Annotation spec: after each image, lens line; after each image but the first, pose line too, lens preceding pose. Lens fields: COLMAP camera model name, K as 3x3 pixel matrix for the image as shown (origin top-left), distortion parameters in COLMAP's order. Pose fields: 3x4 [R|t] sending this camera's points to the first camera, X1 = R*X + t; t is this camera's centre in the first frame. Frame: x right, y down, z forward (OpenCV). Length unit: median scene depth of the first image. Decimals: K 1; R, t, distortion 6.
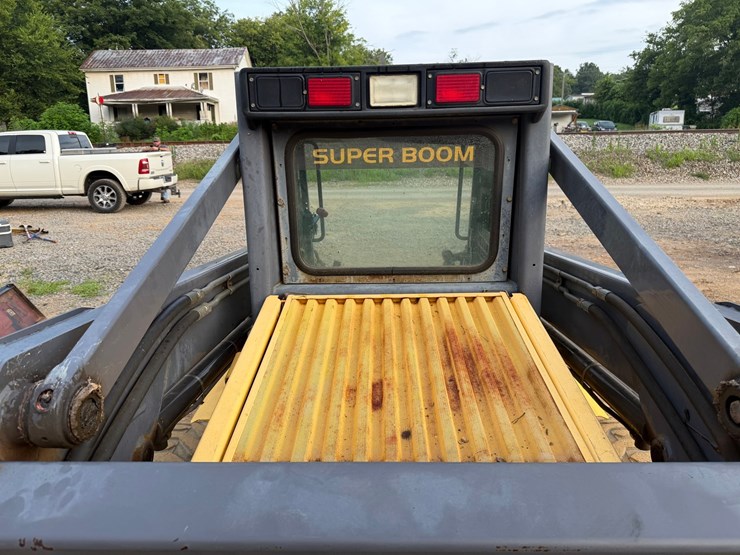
lens RADIAL K [[522.6, 0, 368.2], [0, 522.6, 277.6], [0, 0, 1]] dist [0.038622, -0.049474]
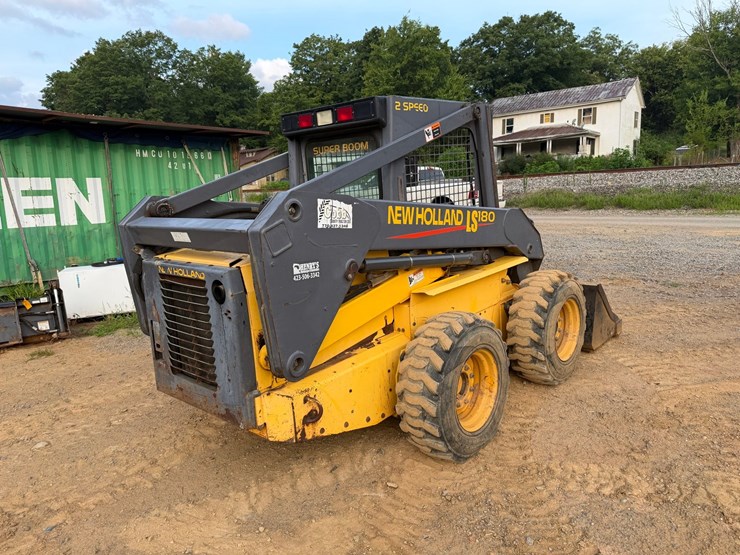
lens RADIAL K [[522.6, 0, 372.9], [0, 522.6, 278.6], [0, 0, 1]] dist [0.038622, -0.049474]
pose [[0.765687, 0.096635, -0.635913, 0.176651], [-0.136888, 0.990483, -0.014308, 0.033746], [0.628478, 0.098004, 0.771628, -0.054408]]
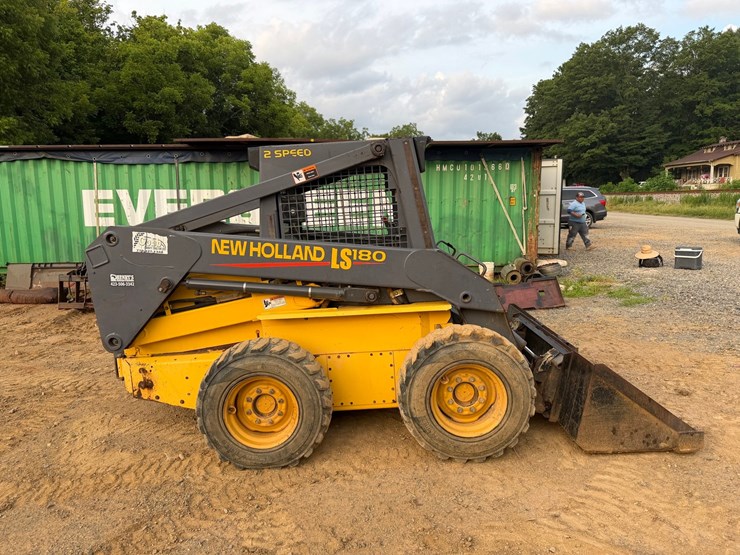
lens RADIAL K [[522.6, 0, 365.5], [0, 522.6, 270.4], [0, 0, 1]] dist [0.038622, -0.049474]
pose [[0.017222, 0.152267, -0.988189, 0.299860], [-0.235583, 0.961128, 0.143992, -0.035500], [0.971702, 0.230321, 0.052425, 0.159165]]
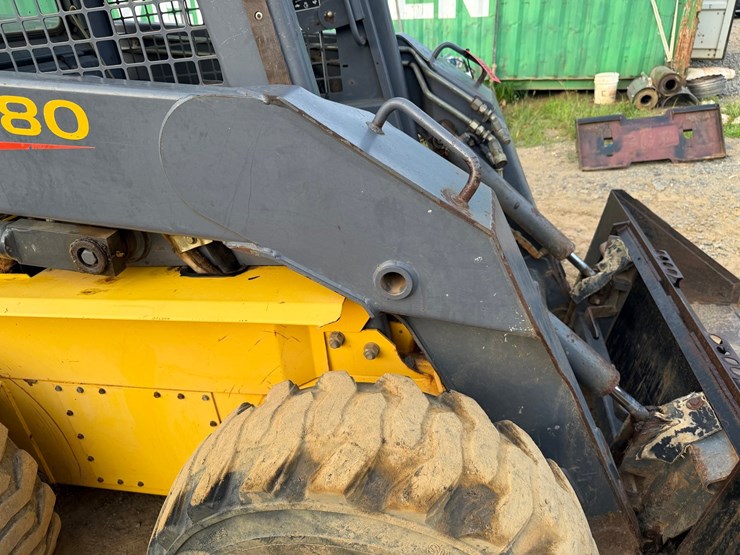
lens RADIAL K [[522.6, 0, 376.6], [0, 522.6, 277.4], [0, 0, 1]] dist [0.038622, -0.049474]
pose [[-0.160149, 0.489879, -0.856954, 0.114426], [-0.196779, 0.834890, 0.514040, -0.032842], [0.967280, 0.250954, -0.037309, 0.221629]]
